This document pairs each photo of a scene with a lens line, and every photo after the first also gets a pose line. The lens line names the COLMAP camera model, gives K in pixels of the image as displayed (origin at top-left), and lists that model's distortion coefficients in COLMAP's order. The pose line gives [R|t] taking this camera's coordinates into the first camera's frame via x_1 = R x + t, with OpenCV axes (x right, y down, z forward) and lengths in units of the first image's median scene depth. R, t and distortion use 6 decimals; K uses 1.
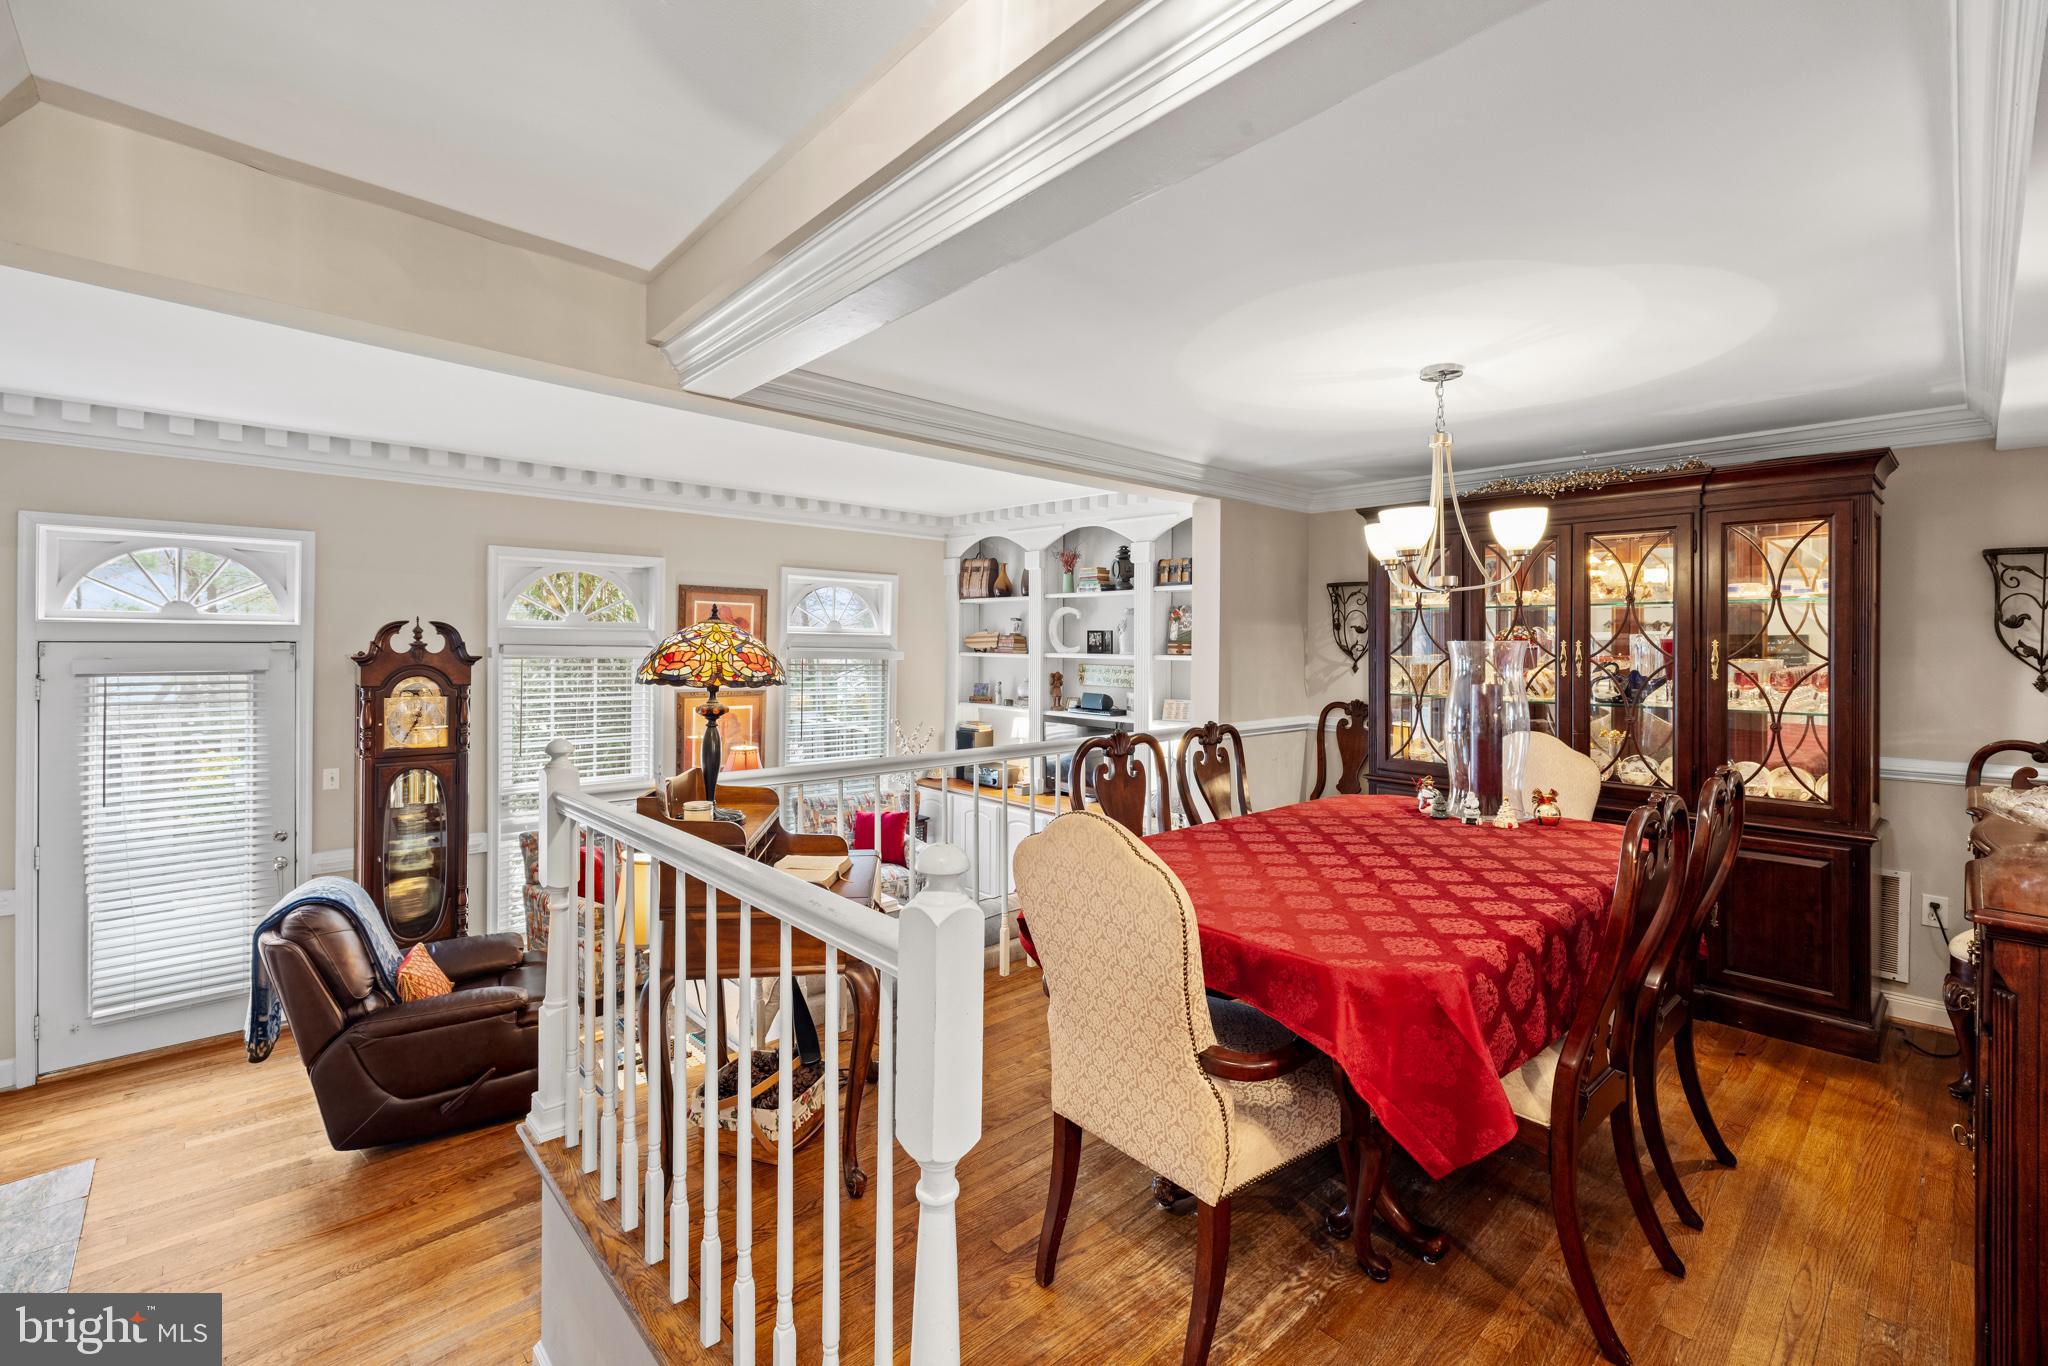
lens RADIAL K [[899.0, 0, 1018.2], [0, 899.0, 639.4], [0, 0, 1]] dist [0.016408, -0.000057]
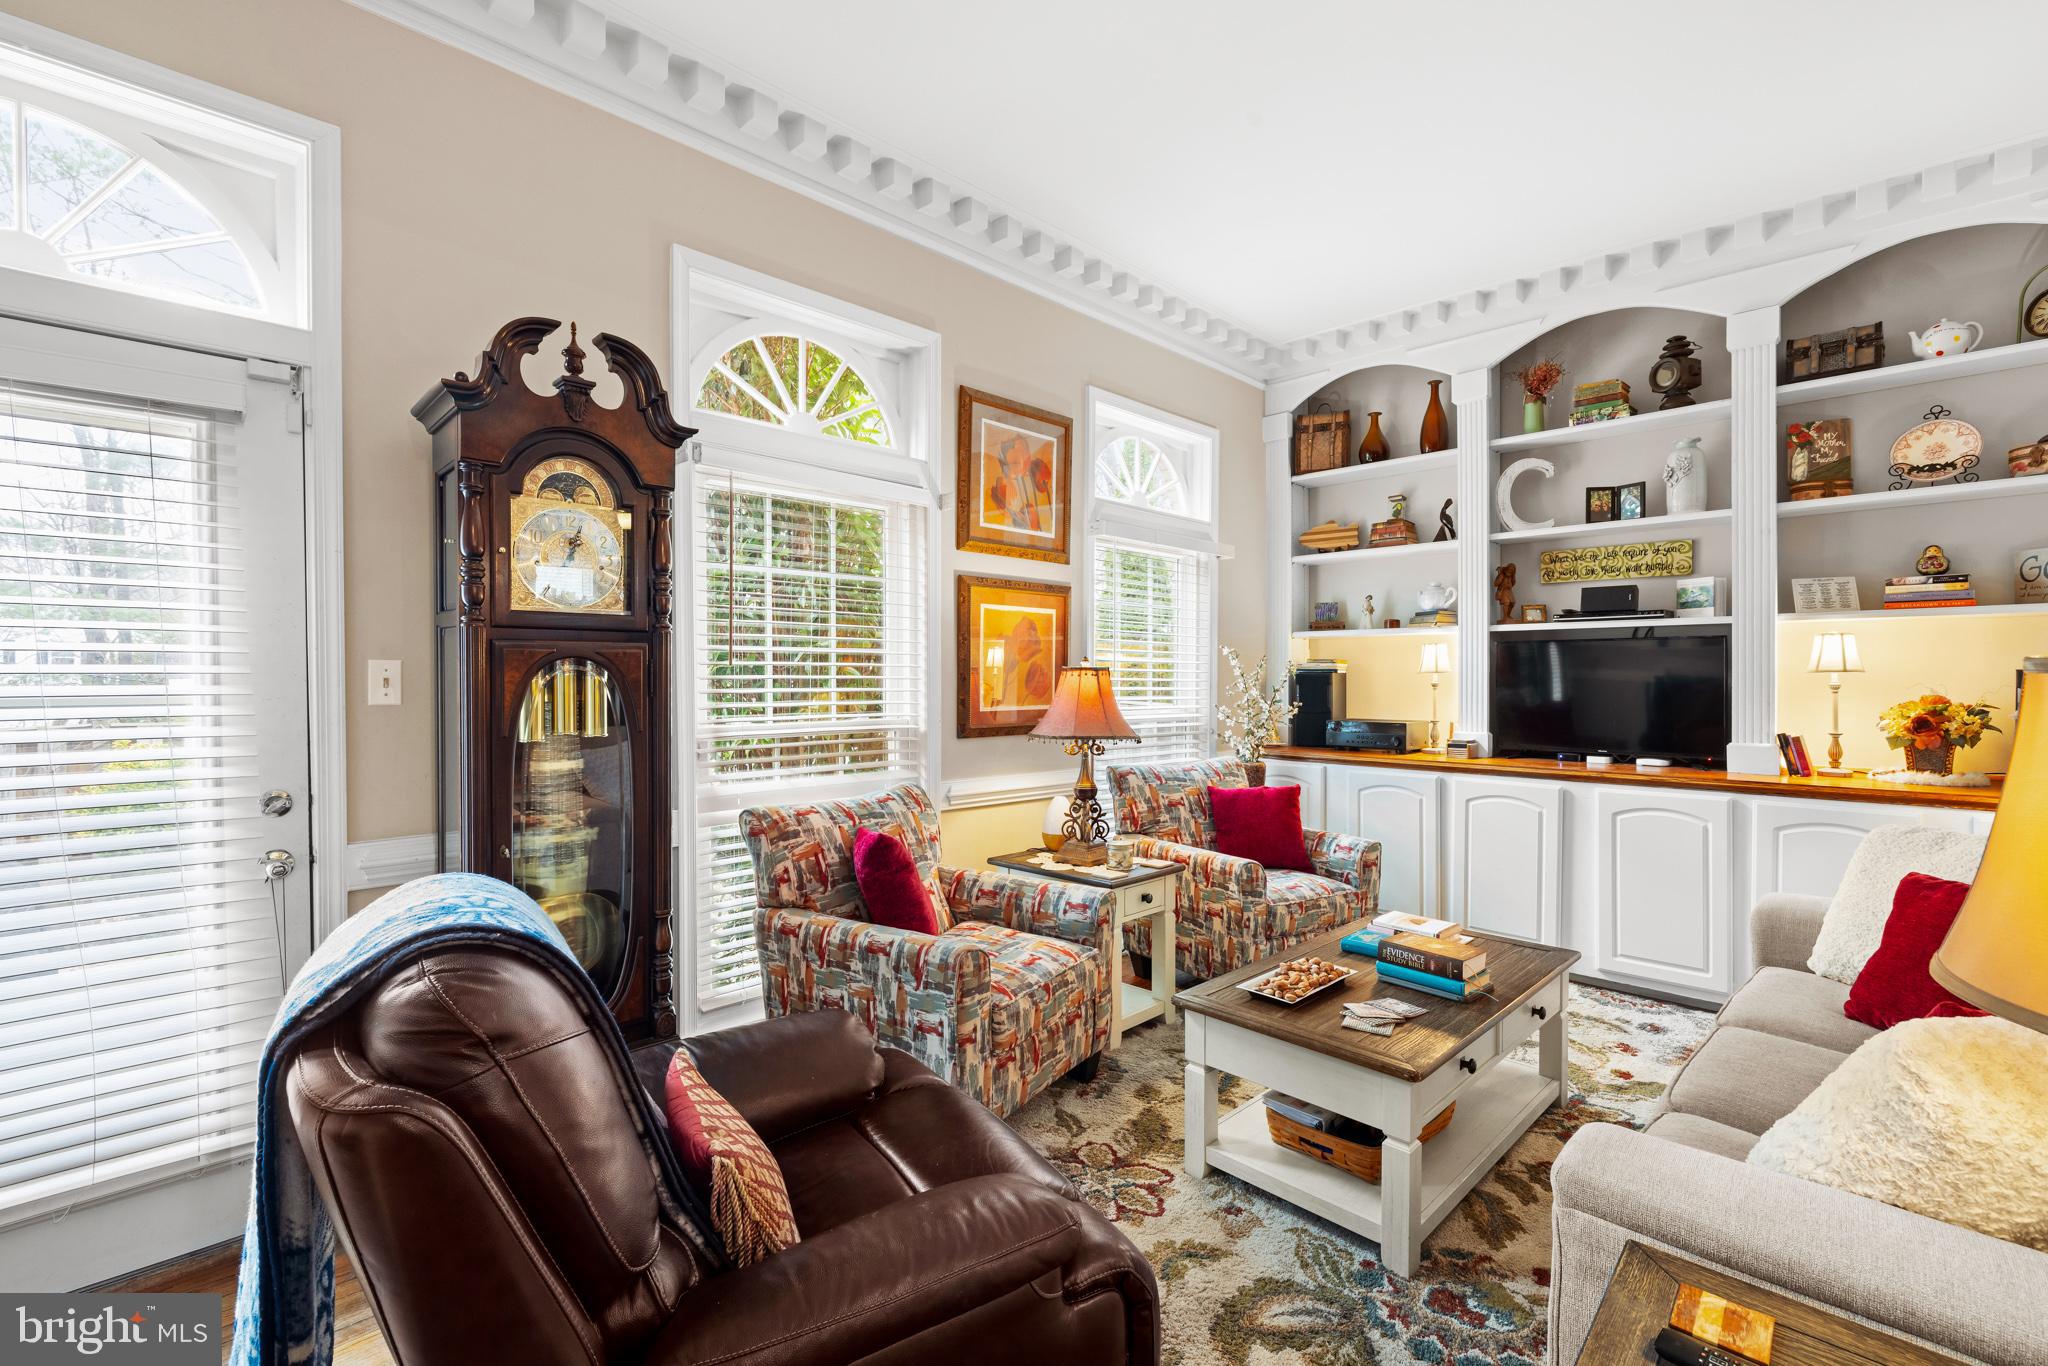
lens RADIAL K [[895.6, 0, 1024.0], [0, 895.6, 683.0], [0, 0, 1]] dist [-0.001589, 0.000297]
pose [[0.997878, -0.010840, 0.064198, -0.455510], [0.010345, 0.999914, 0.008046, 0.151247], [-0.064280, -0.007365, 0.997905, 0.520127]]
